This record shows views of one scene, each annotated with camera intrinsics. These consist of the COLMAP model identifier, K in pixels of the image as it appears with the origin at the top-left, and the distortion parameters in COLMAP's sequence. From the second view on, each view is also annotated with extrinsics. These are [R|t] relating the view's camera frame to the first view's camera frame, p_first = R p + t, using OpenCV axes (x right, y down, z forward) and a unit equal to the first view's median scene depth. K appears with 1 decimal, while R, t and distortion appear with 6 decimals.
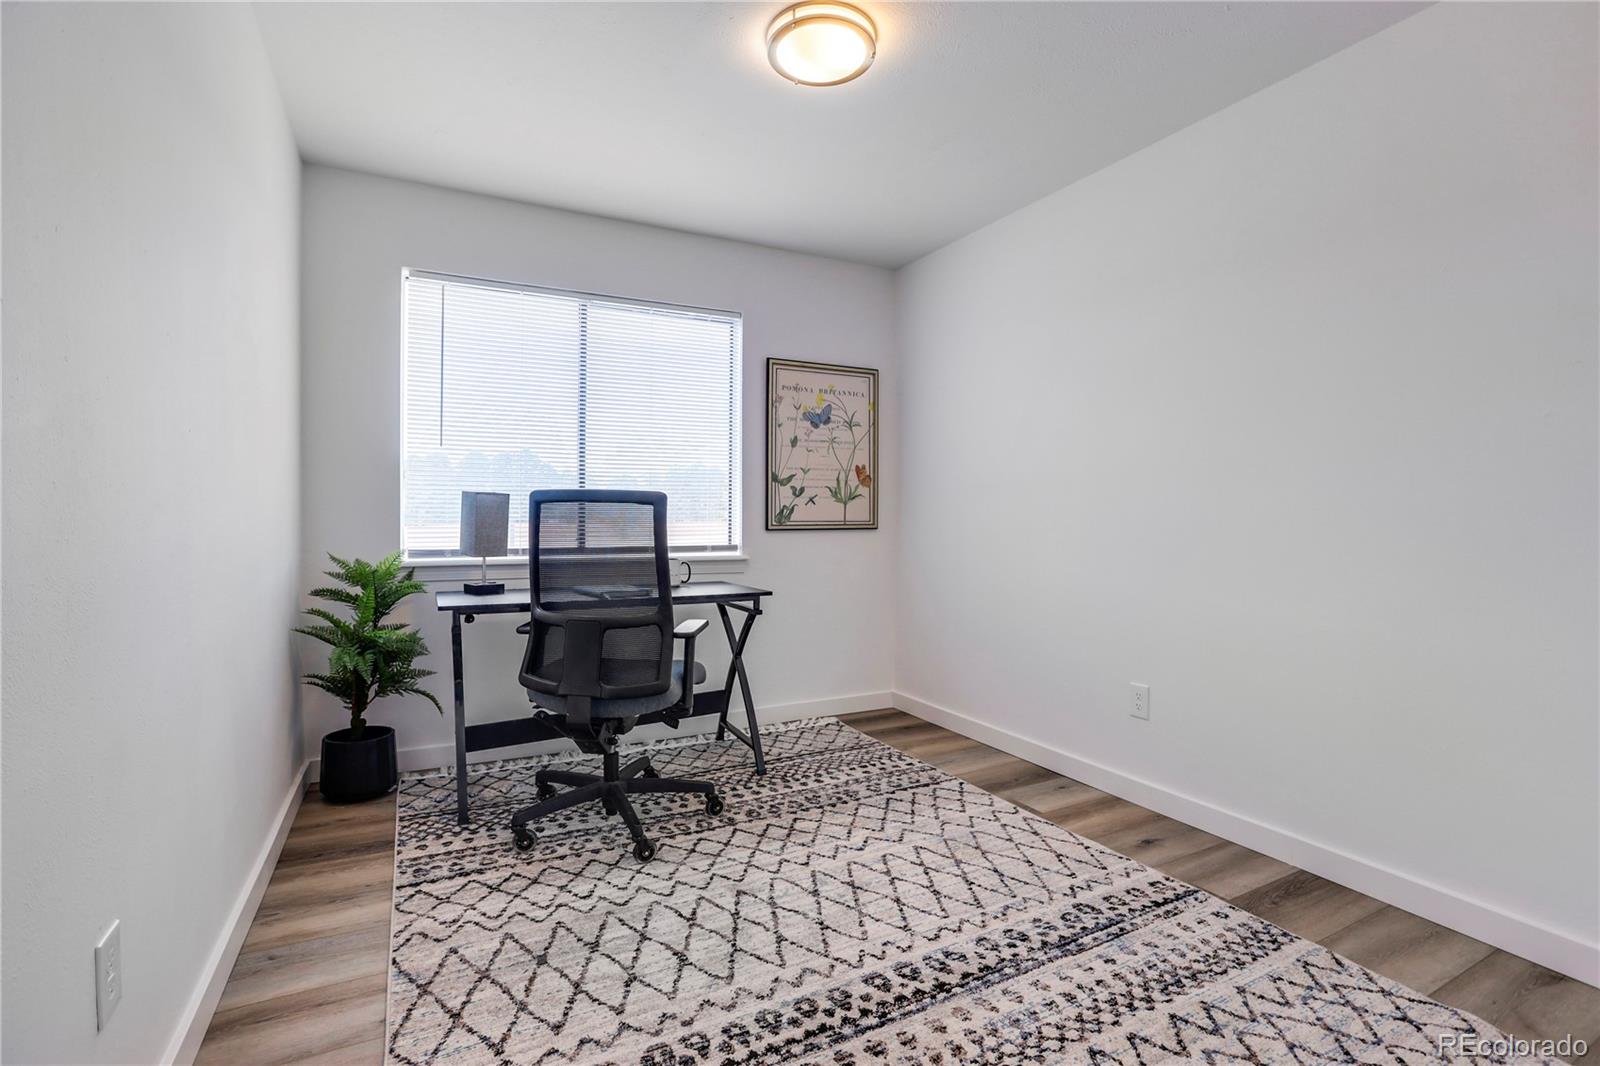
lens RADIAL K [[727.0, 0, 799.3], [0, 727.0, 527.6], [0, 0, 1]] dist [-0.044583, 0.013337]
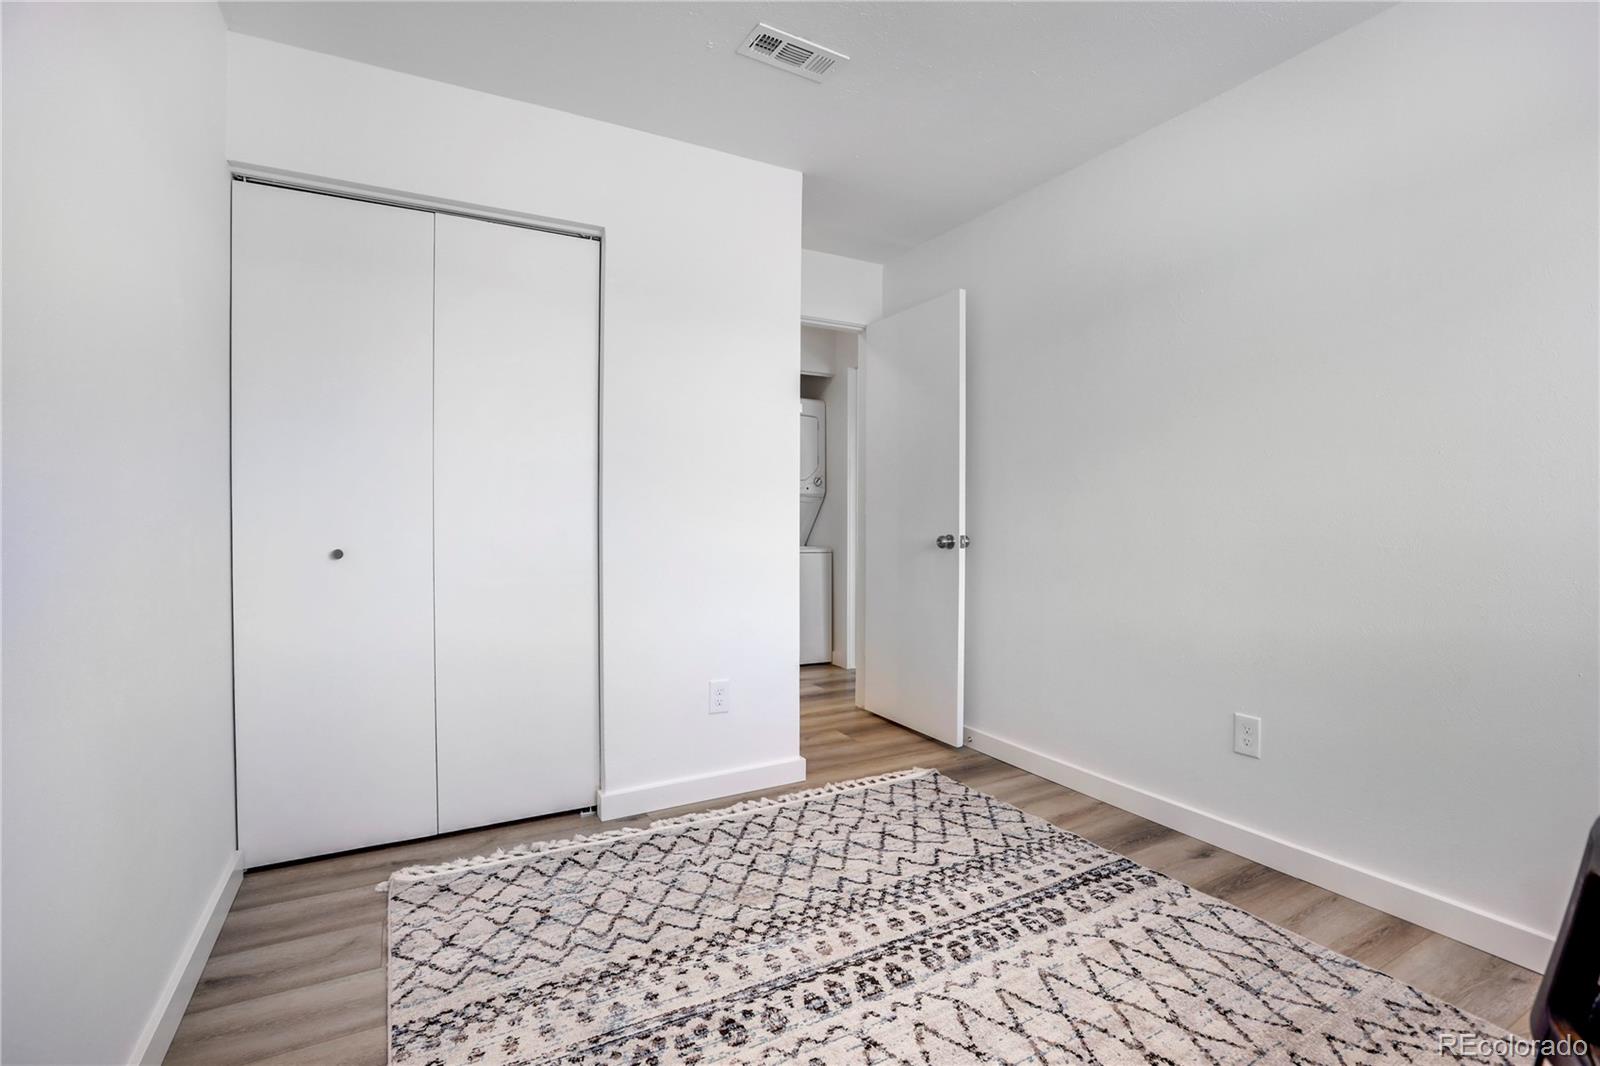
lens RADIAL K [[727.0, 0, 798.8], [0, 727.0, 527.0], [0, 0, 1]] dist [-0.044583, 0.013337]
pose [[-0.999668, -0.006427, -0.024949, 0.285541], [-0.007179, 0.999518, 0.030187, -0.037803], [0.024743, 0.030356, -0.999233, 2.027753]]
